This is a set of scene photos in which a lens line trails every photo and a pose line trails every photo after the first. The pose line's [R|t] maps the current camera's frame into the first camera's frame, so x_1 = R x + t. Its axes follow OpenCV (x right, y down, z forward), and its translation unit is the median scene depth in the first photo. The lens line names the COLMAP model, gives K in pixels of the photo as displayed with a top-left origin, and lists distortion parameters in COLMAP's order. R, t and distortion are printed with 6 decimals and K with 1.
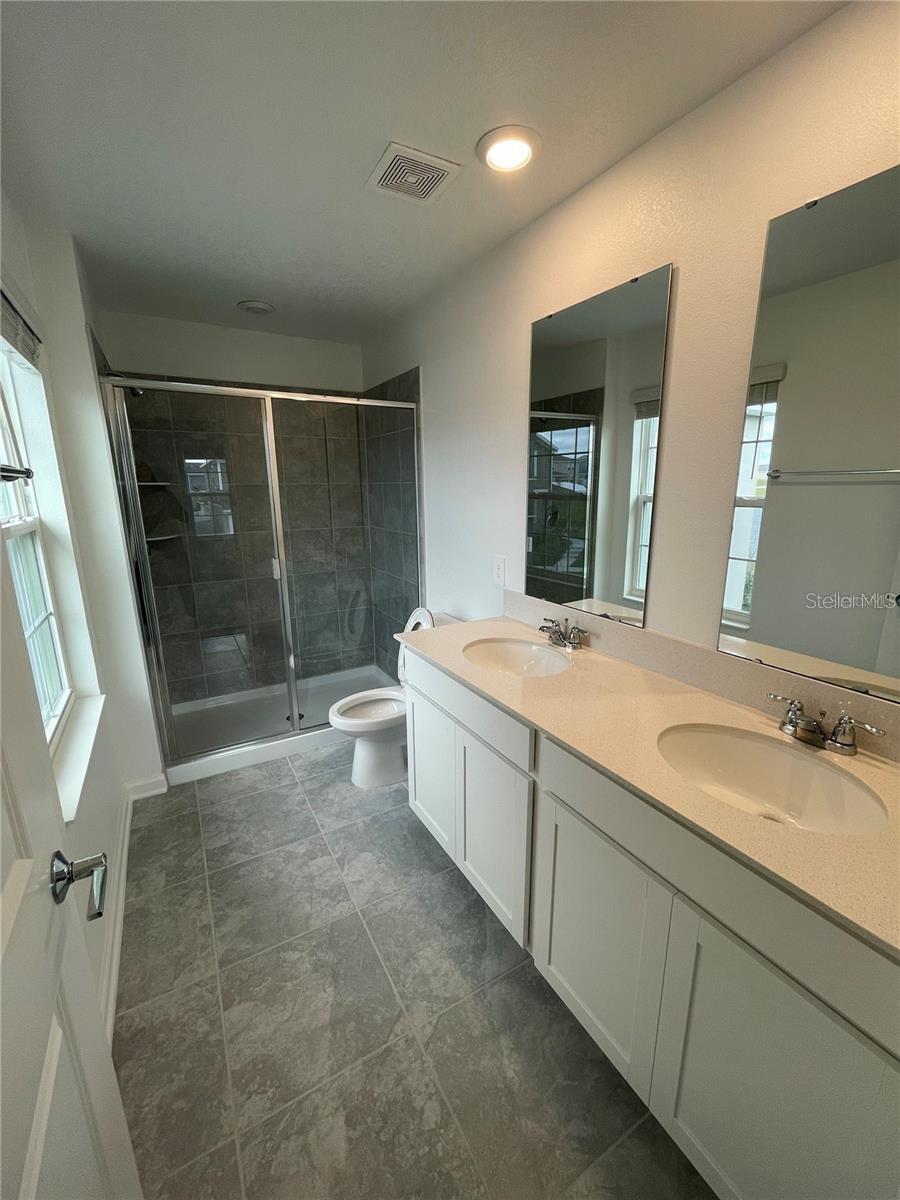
lens RADIAL K [[485.8, 0, 450.0], [0, 485.8, 600.0], [0, 0, 1]] dist [-0.005127, 0.000170]
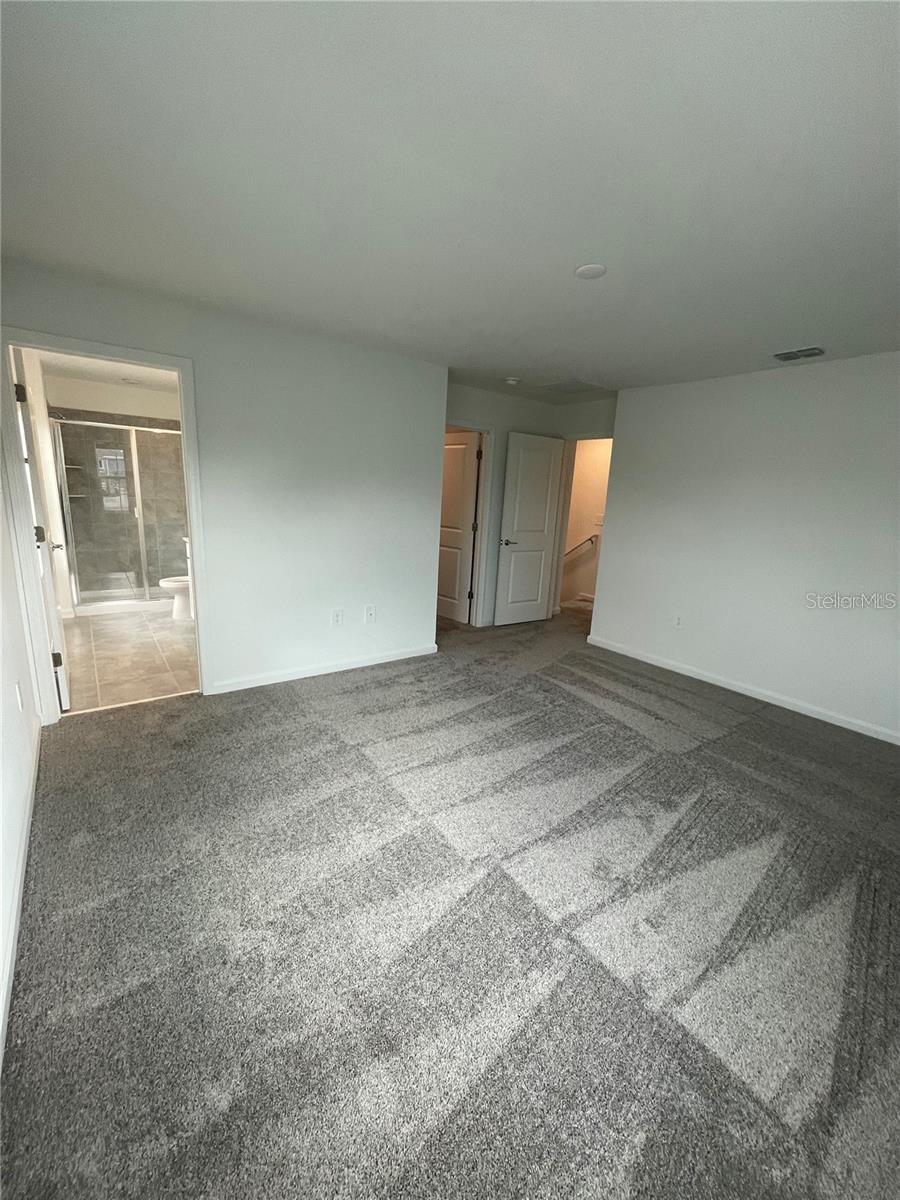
lens RADIAL K [[483.7, 0, 453.2], [0, 483.7, 605.5], [0, 0, 1]] dist [-0.000956, -0.000047]
pose [[0.990660, 0.031557, 0.132651, 0.755596], [-0.031379, 0.999502, -0.003437, 0.315244], [-0.132694, -0.000757, 0.991157, -1.281822]]
